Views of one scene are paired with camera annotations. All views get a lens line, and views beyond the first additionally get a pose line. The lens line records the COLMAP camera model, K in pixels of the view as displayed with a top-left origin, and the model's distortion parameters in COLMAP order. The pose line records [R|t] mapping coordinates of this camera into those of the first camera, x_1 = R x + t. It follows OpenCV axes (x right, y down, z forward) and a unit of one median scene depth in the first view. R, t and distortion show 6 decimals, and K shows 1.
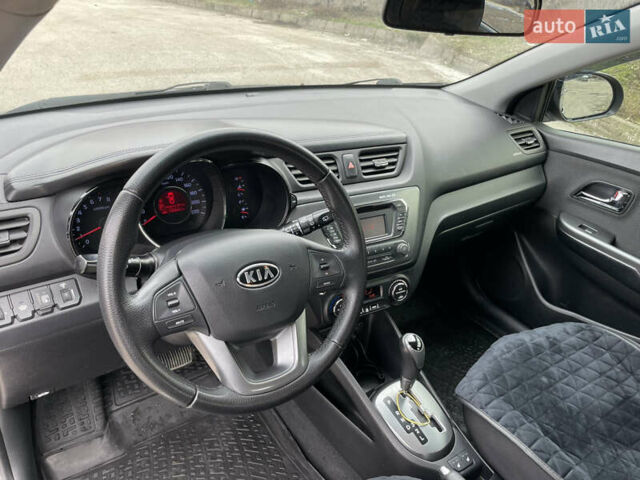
lens RADIAL K [[471.9, 0, 315.5], [0, 471.9, 244.5], [0, 0, 1]] dist [0.044670, -0.064279]
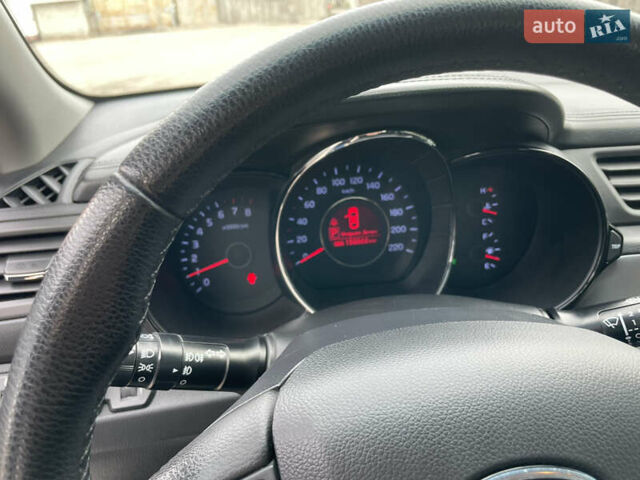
lens RADIAL K [[471.9, 0, 313.9], [0, 471.9, 250.0], [0, 0, 1]] dist [0.044670, -0.064279]
pose [[0.883018, 0.102833, -0.457935, -0.083878], [-0.121726, 0.992493, -0.011847, -0.044886], [0.453279, 0.066204, 0.888907, 0.448312]]
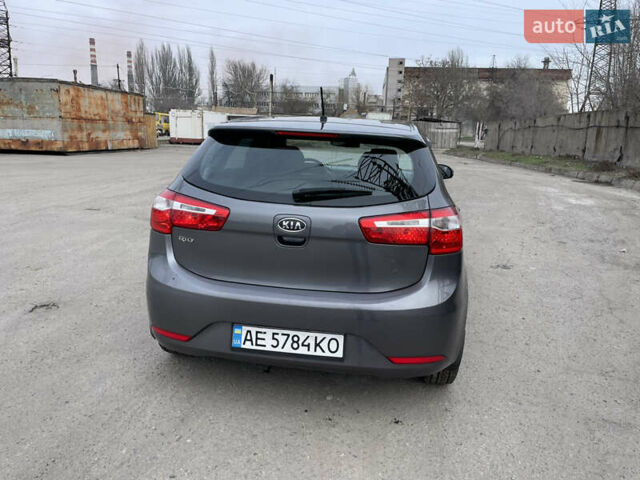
lens RADIAL K [[471.9, 0, 323.6], [0, 471.9, 237.7], [0, 0, 1]] dist [0.044670, -0.064279]
pose [[0.726562, 0.112160, -0.677885, 4.821631], [-0.328875, 0.923001, -0.199774, 1.995299], [0.603282, 0.368088, 0.707504, -3.054400]]
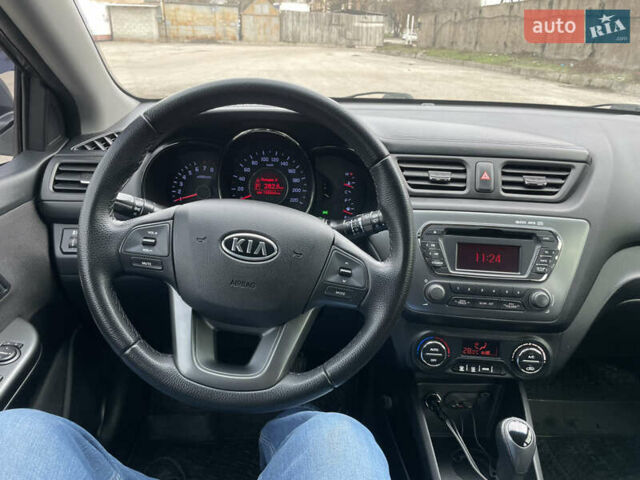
lens RADIAL K [[471.9, 0, 324.6], [0, 471.9, 234.7], [0, 0, 1]] dist [0.044670, -0.064279]
pose [[0.842041, 0.173125, -0.510876, 0.269935], [-0.241924, 0.967708, -0.070810, 0.046025], [0.482120, 0.183218, 0.856733, 0.220841]]
